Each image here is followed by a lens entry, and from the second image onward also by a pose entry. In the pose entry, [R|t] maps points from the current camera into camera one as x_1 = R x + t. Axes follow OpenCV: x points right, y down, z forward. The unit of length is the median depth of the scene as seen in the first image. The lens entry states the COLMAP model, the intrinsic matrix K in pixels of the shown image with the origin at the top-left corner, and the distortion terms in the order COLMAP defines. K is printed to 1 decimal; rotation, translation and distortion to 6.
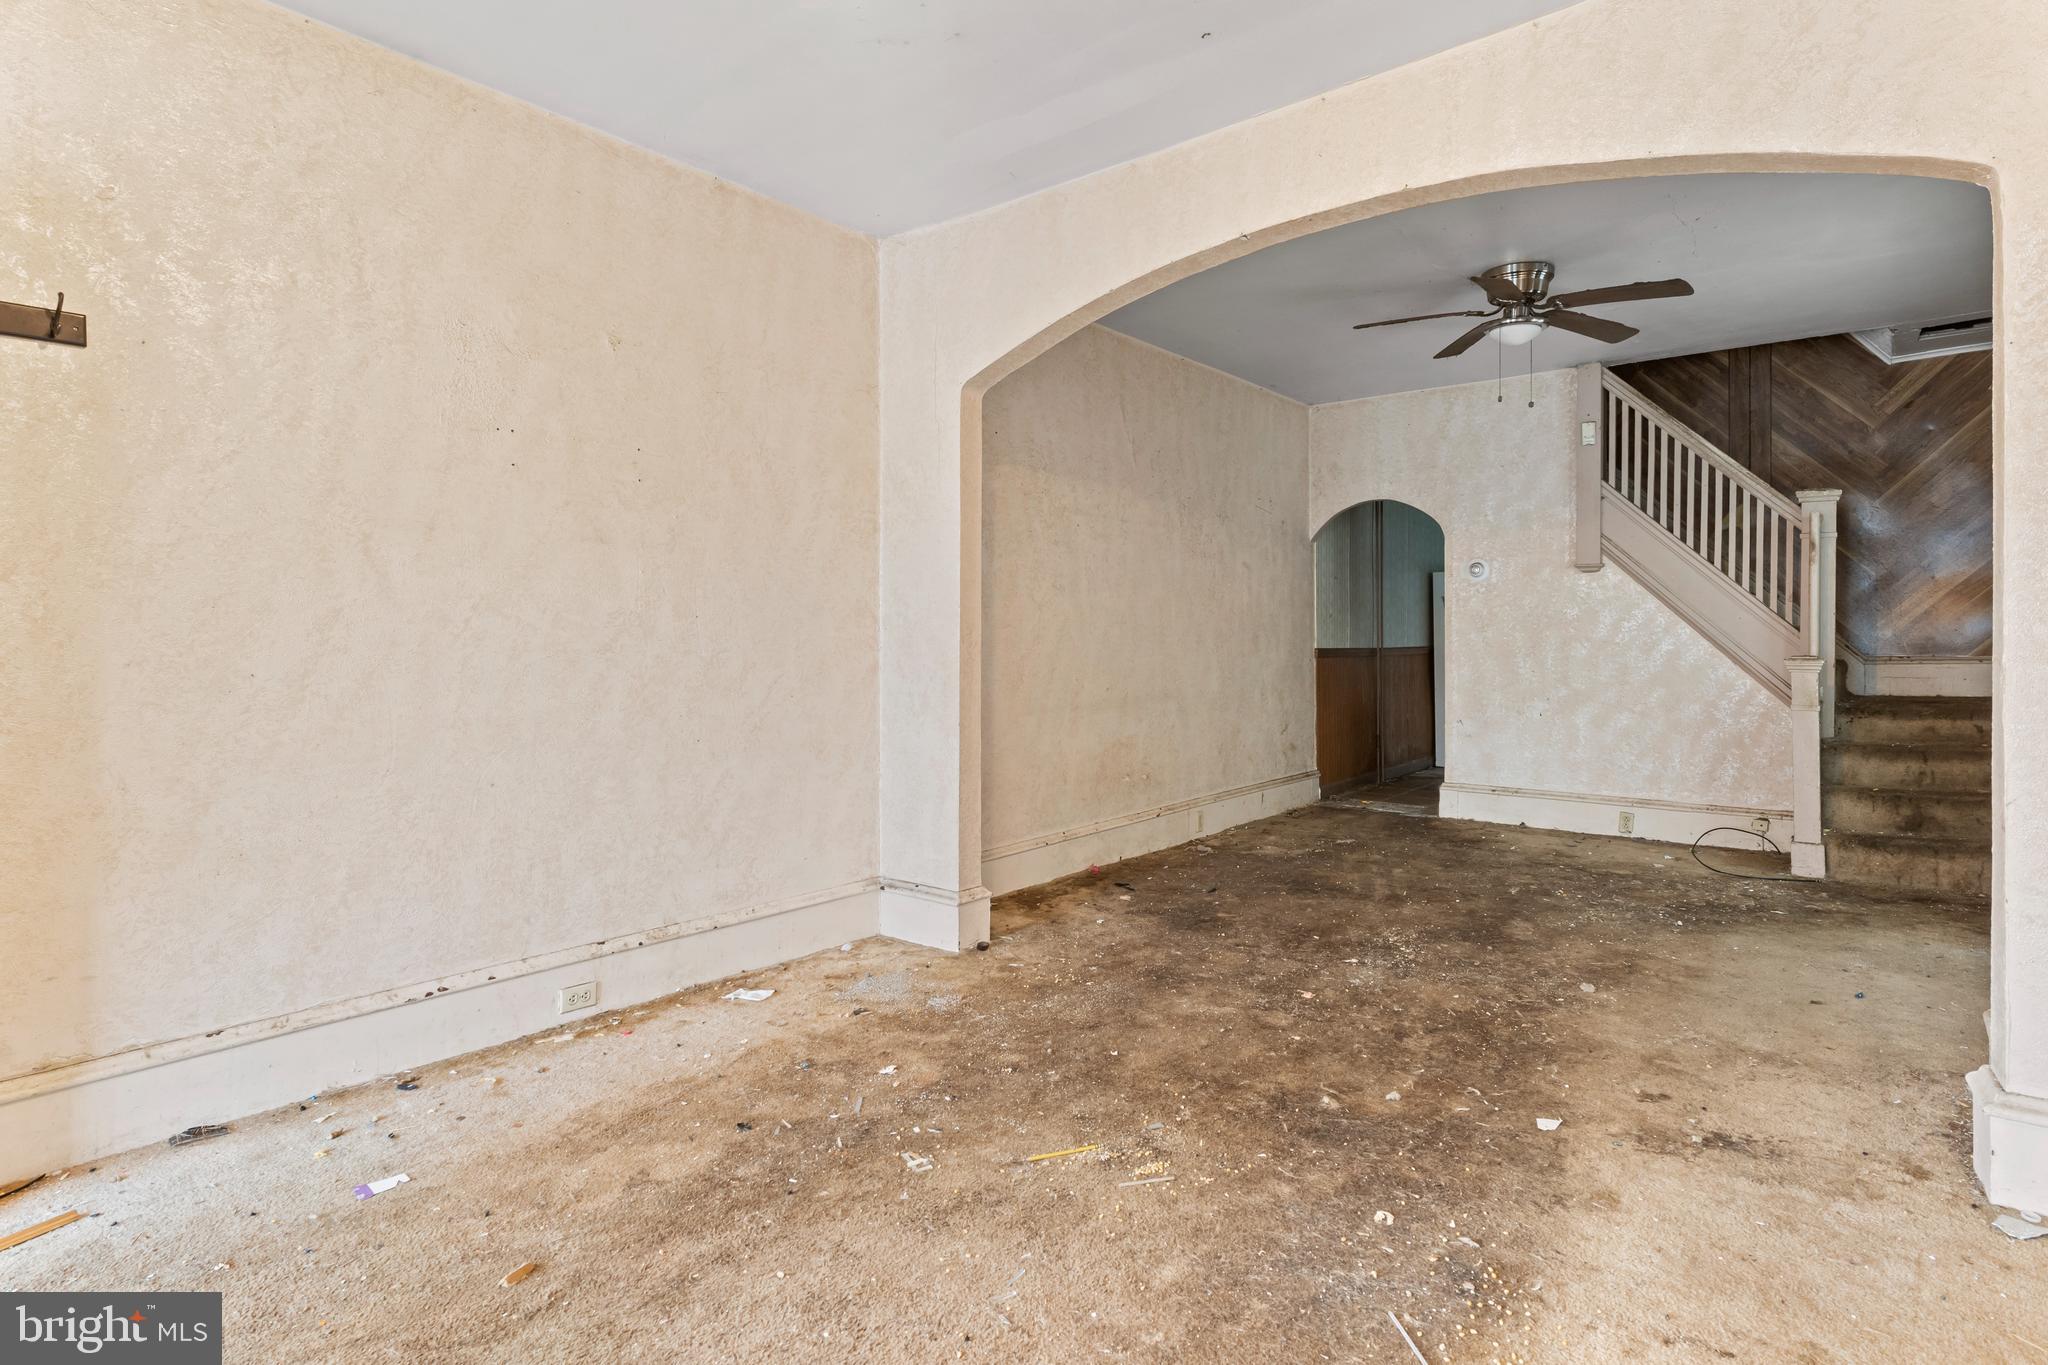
lens RADIAL K [[1069.5, 0, 998.1], [0, 1069.5, 644.5], [0, 0, 1]] dist [-0.008022, 0.004981]
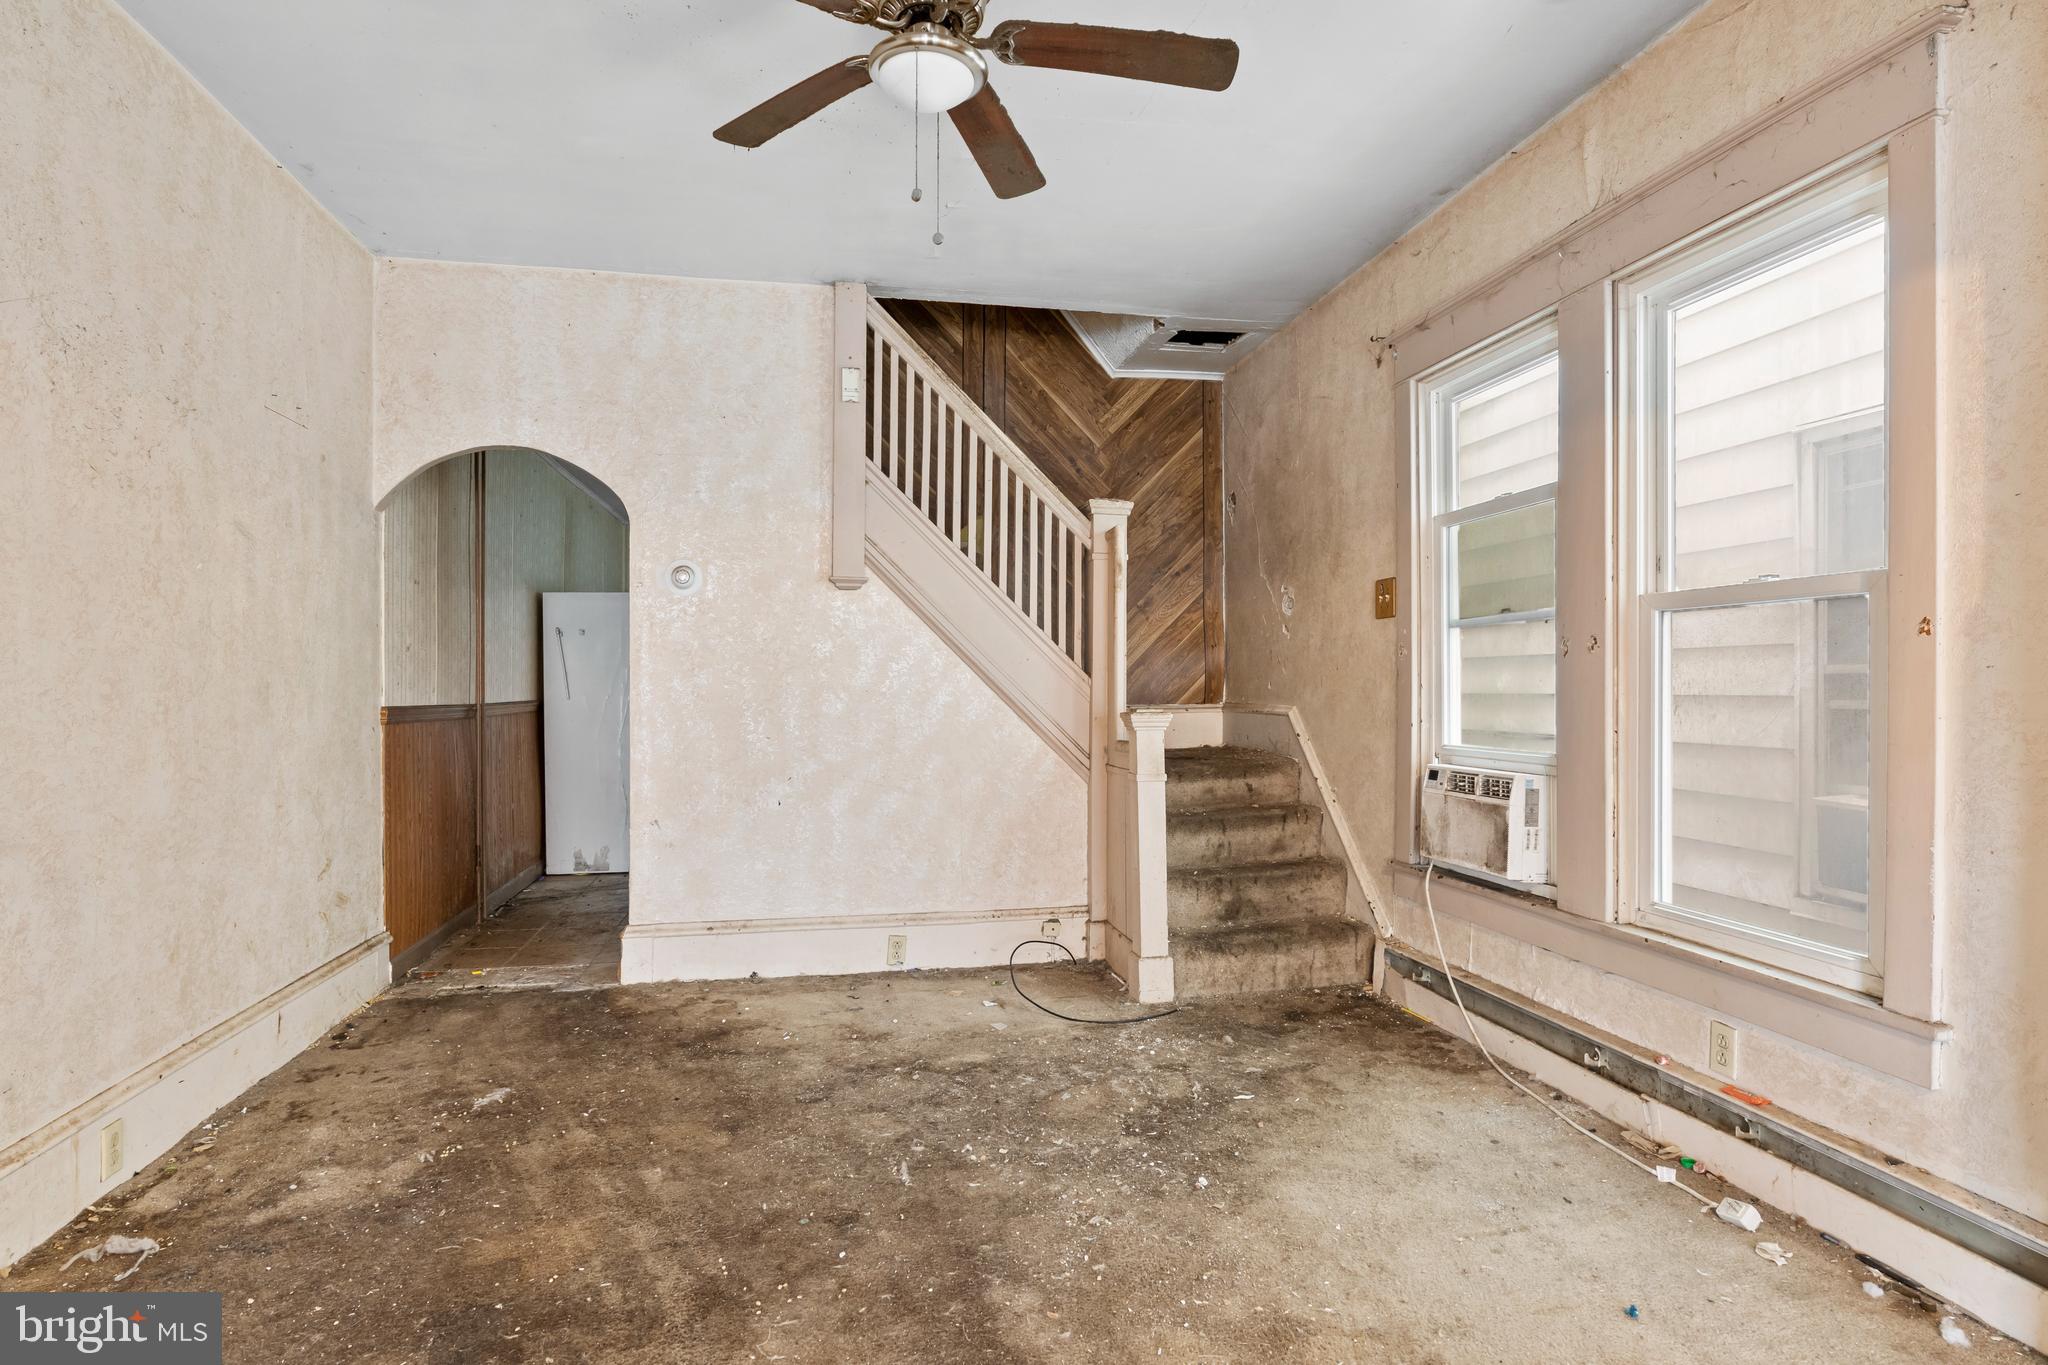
lens RADIAL K [[1069.5, 0, 1019.3], [0, 1069.5, 674.8], [0, 0, 1]] dist [-0.008022, 0.004981]
pose [[0.620633, 0.007116, 0.784069, 0.108618], [0.008348, 0.999842, -0.015682, -0.002075], [-0.784057, 0.016278, 0.620476, 0.614170]]
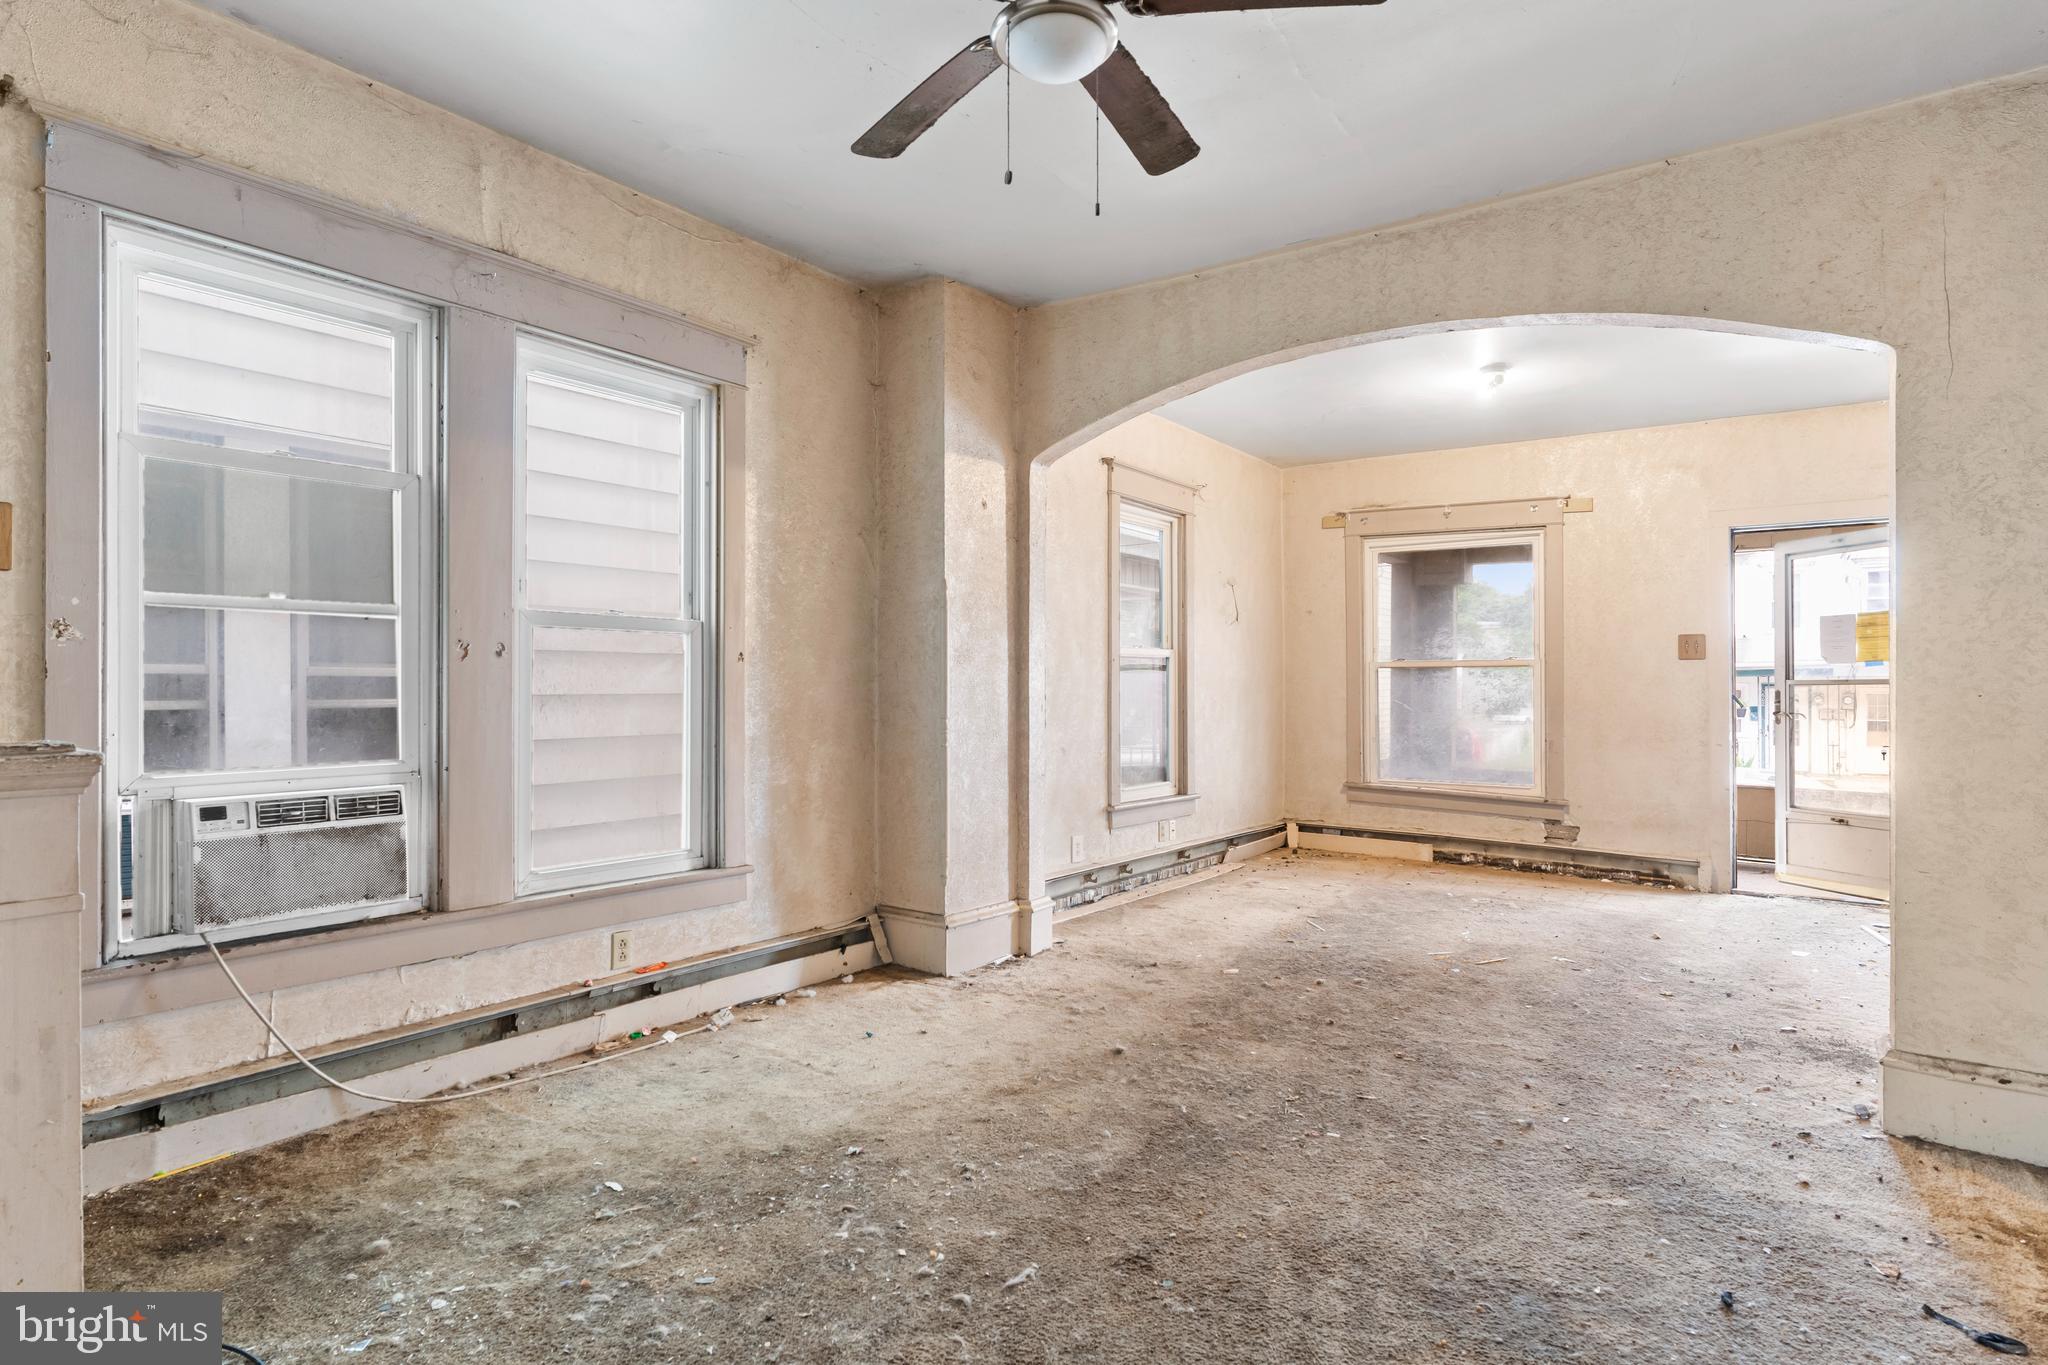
lens RADIAL K [[1069.5, 0, 1012.7], [0, 1069.5, 681.4], [0, 0, 1]] dist [-0.008022, 0.004981]
pose [[-0.998174, -0.004223, -0.060254, 0.506539], [-0.004582, 0.999973, 0.005823, -0.012036], [0.060228, 0.006089, -0.998166, 1.399972]]
